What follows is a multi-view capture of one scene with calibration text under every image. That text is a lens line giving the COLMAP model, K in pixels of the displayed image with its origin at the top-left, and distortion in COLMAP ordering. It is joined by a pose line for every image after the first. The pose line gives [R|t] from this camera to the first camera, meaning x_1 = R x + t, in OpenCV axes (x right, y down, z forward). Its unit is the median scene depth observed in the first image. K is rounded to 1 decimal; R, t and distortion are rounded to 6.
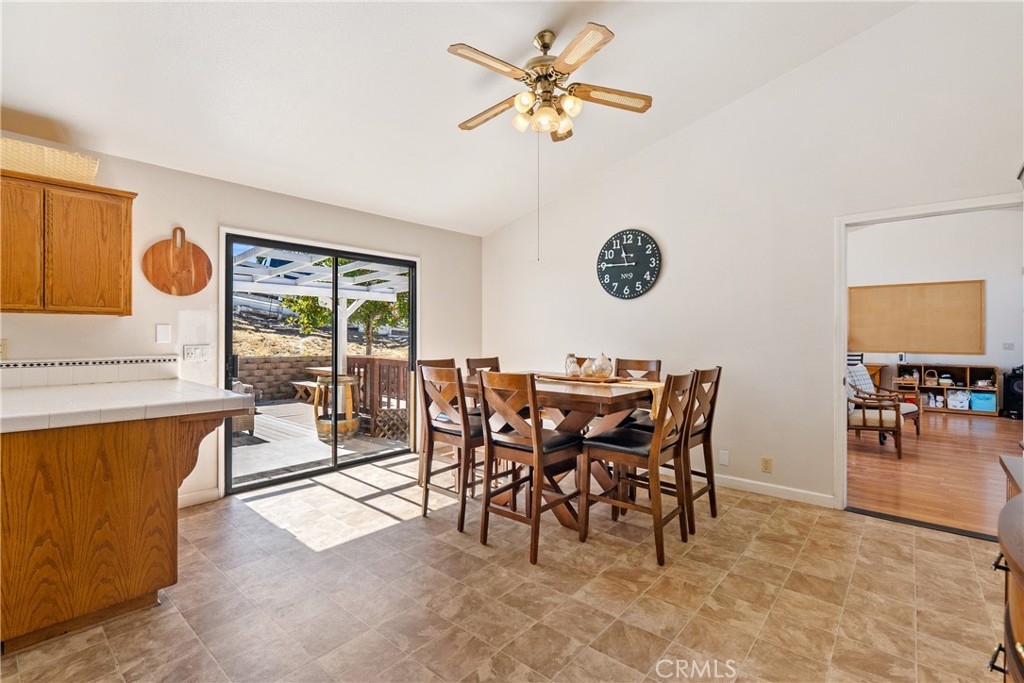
lens RADIAL K [[466.1, 0, 515.5], [0, 466.1, 331.8], [0, 0, 1]] dist [-0.006206, 0.002986]
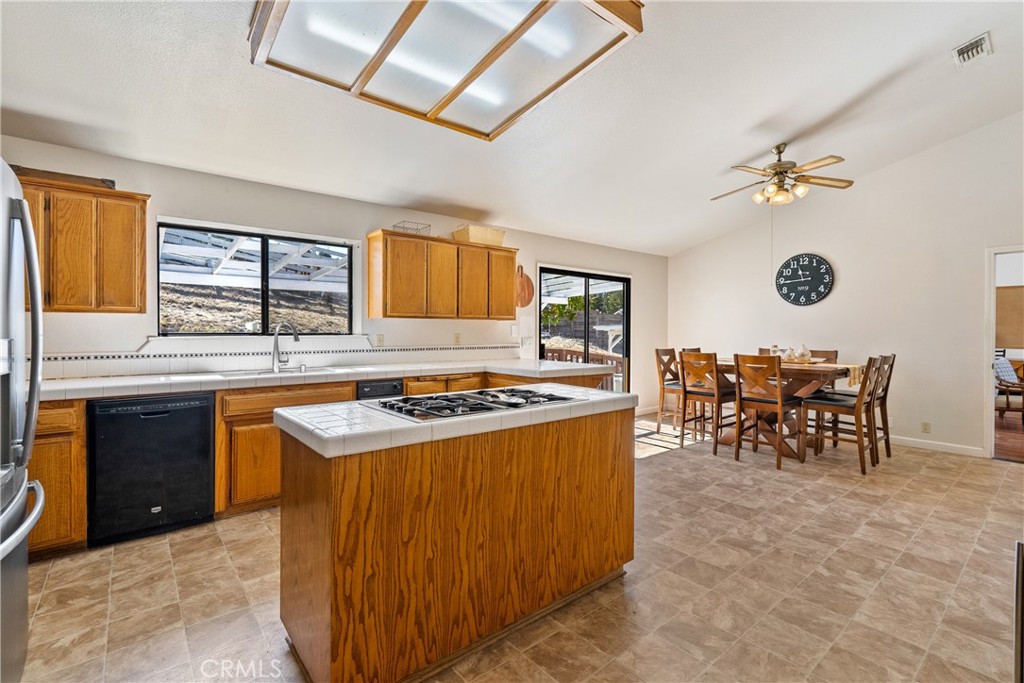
lens RADIAL K [[466.1, 0, 511.6], [0, 466.1, 329.0], [0, 0, 1]] dist [-0.006206, 0.002986]
pose [[0.985518, 0.001969, -0.169560, -0.437718], [-0.001357, 0.999992, 0.003726, -0.007468], [0.169566, -0.003442, 0.985513, -0.564054]]
